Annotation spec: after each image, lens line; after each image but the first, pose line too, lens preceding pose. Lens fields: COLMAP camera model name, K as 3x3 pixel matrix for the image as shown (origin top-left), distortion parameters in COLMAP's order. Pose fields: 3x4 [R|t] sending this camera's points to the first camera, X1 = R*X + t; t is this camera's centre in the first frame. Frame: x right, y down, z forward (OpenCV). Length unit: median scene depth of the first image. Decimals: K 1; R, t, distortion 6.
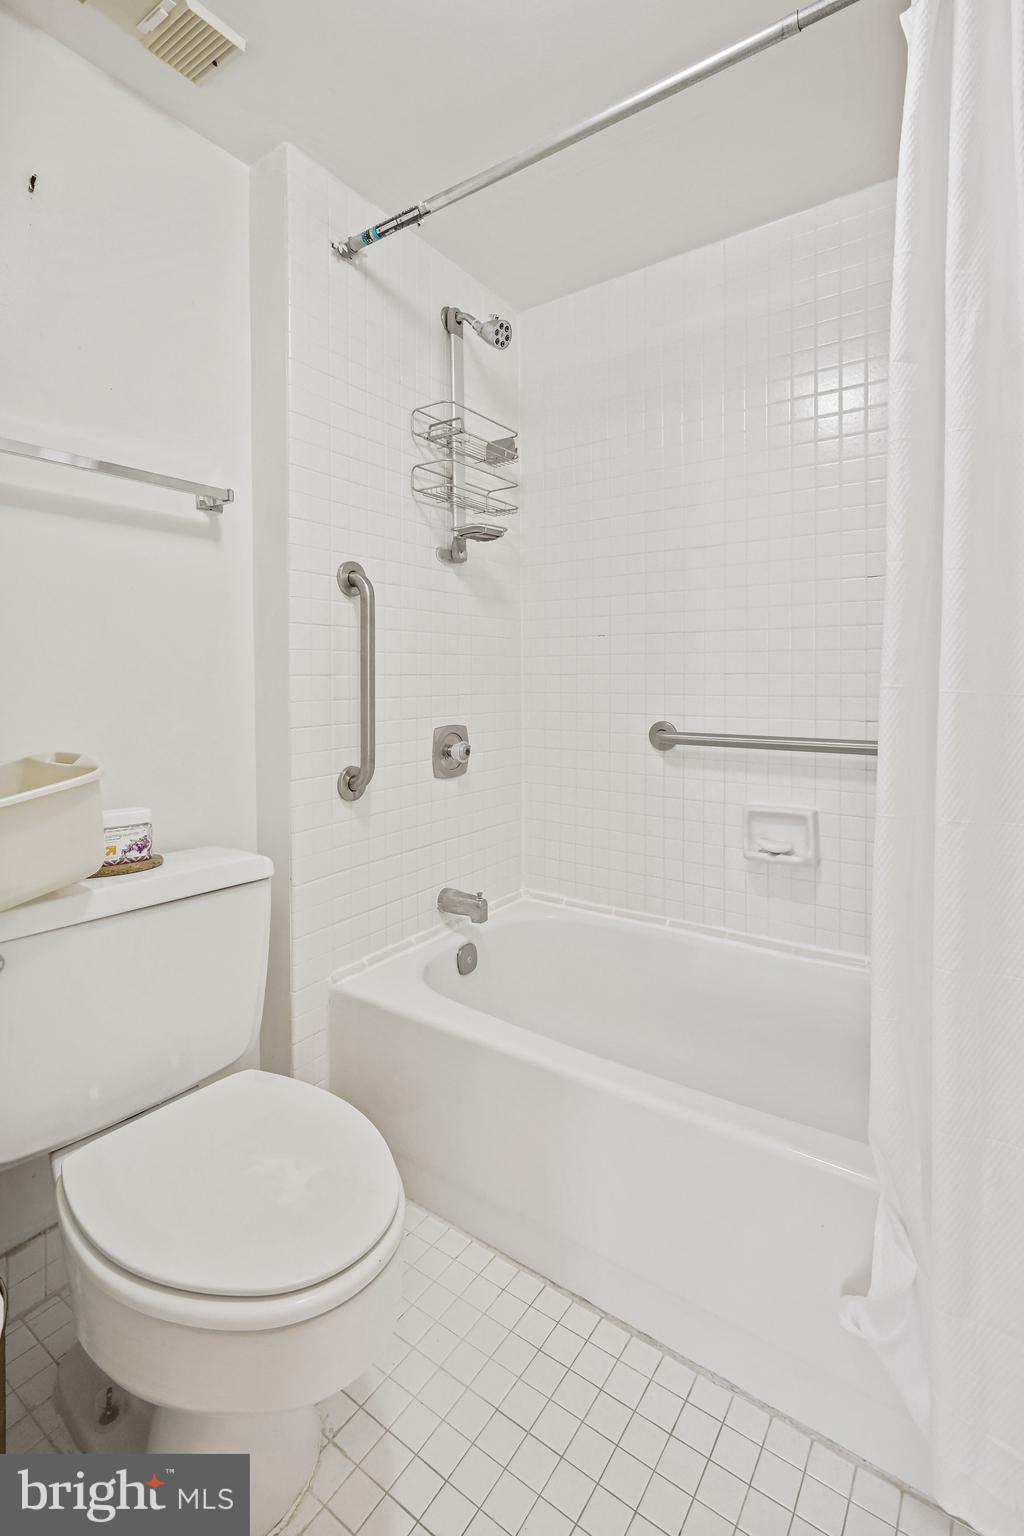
lens RADIAL K [[707.3, 0, 518.1], [0, 707.3, 679.9], [0, 0, 1]] dist [0.000653, 0.000547]
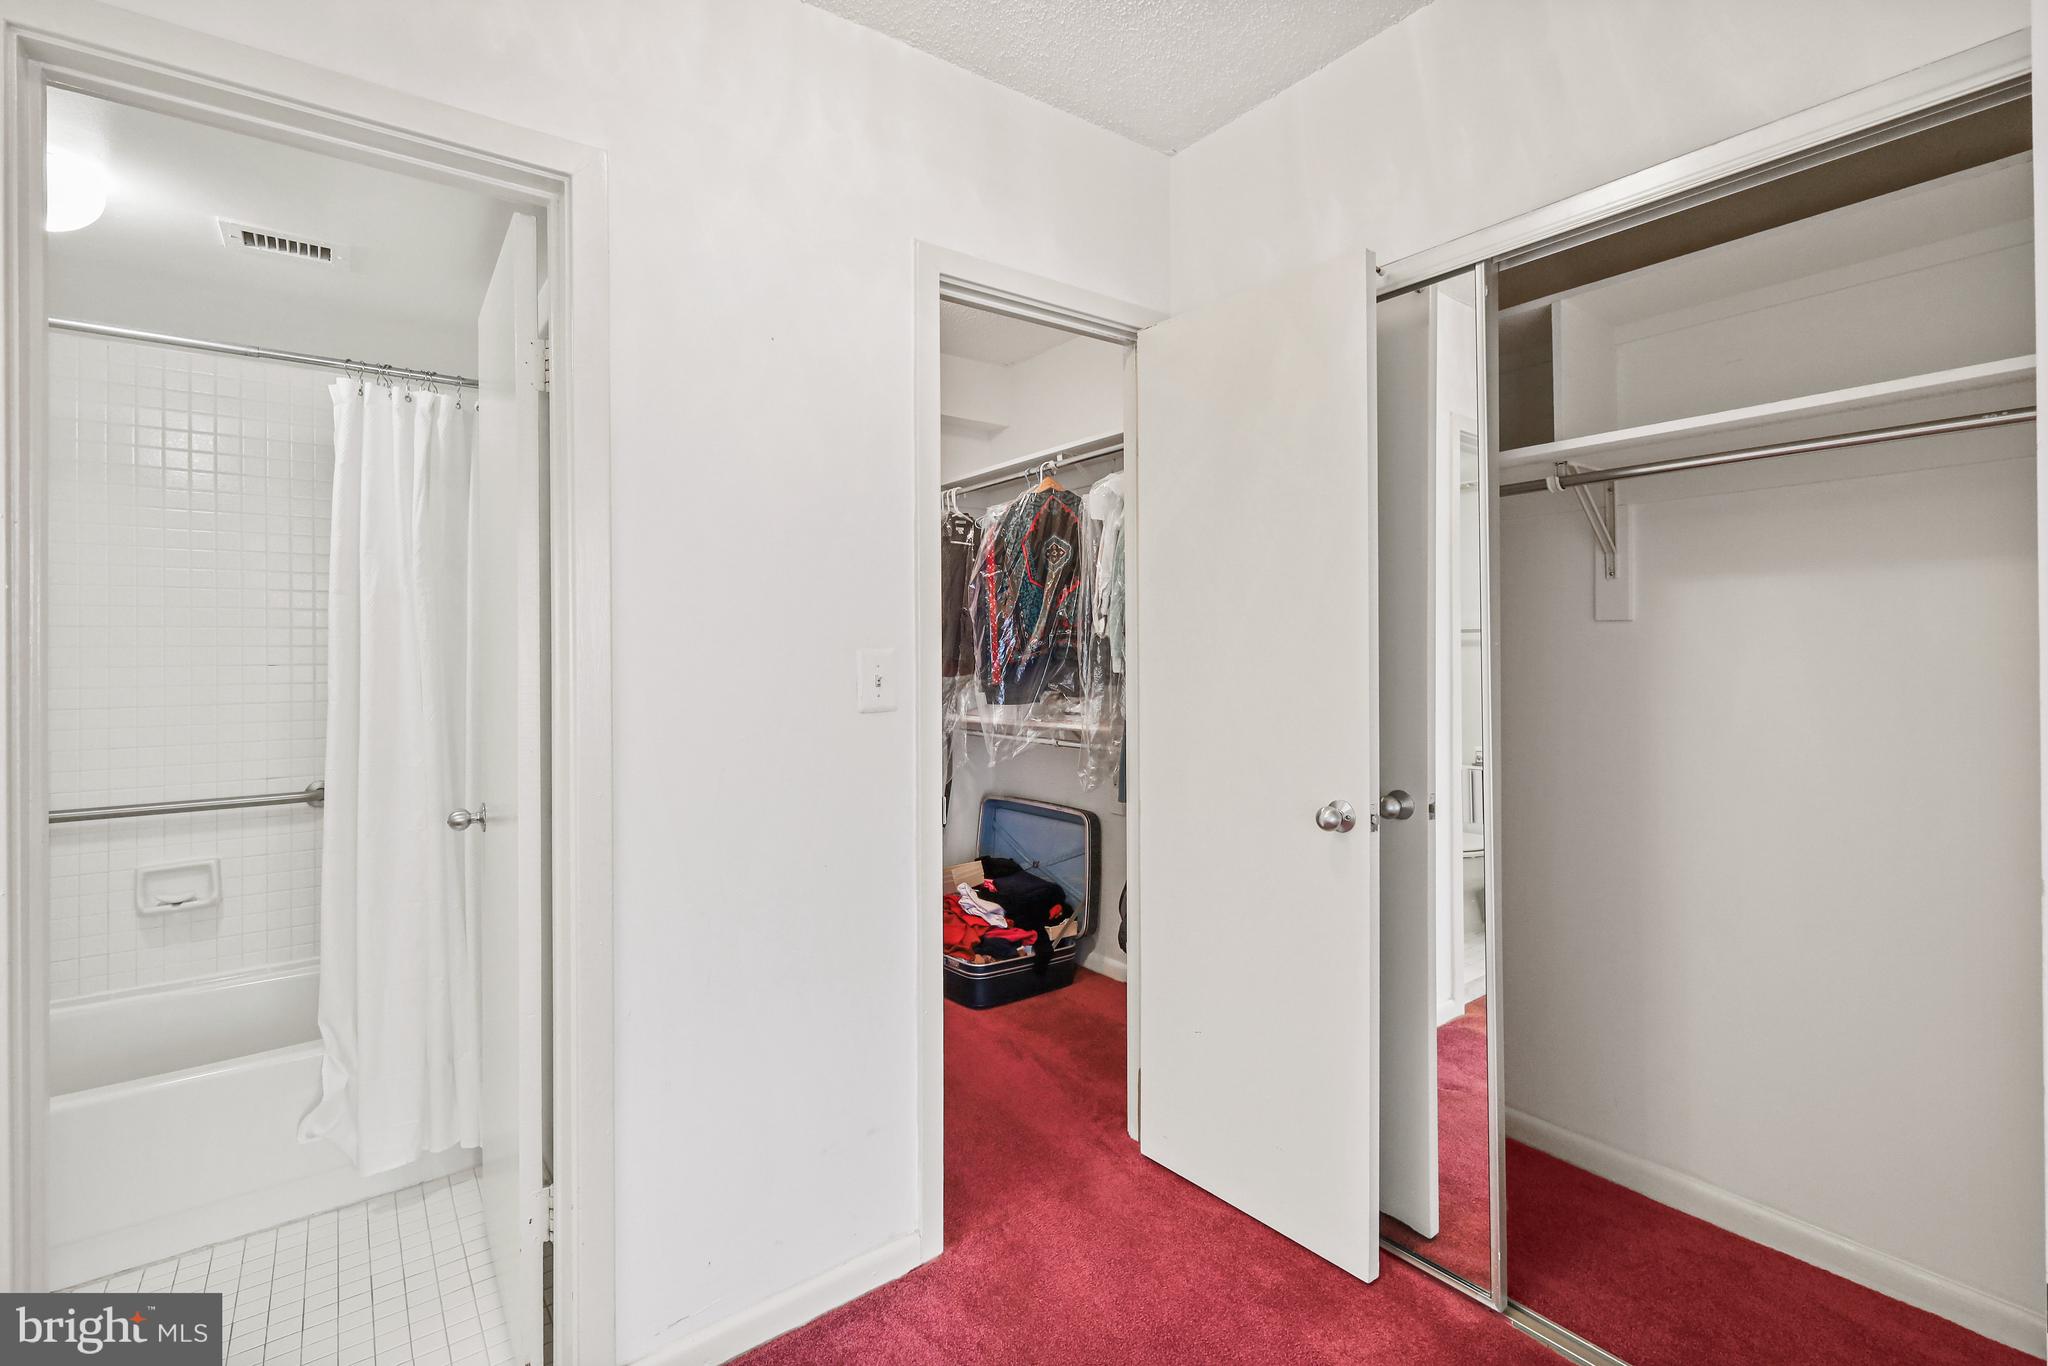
lens RADIAL K [[904.1, 0, 1017.2], [0, 904.1, 660.9], [0, 0, 1]] dist [0.001041, 0.000359]
pose [[0.307971, 0.000871, 0.951396, -0.621433], [0.009681, 0.999945, -0.004049, -0.130590], [-0.951347, 0.010458, 0.307945, -0.761760]]
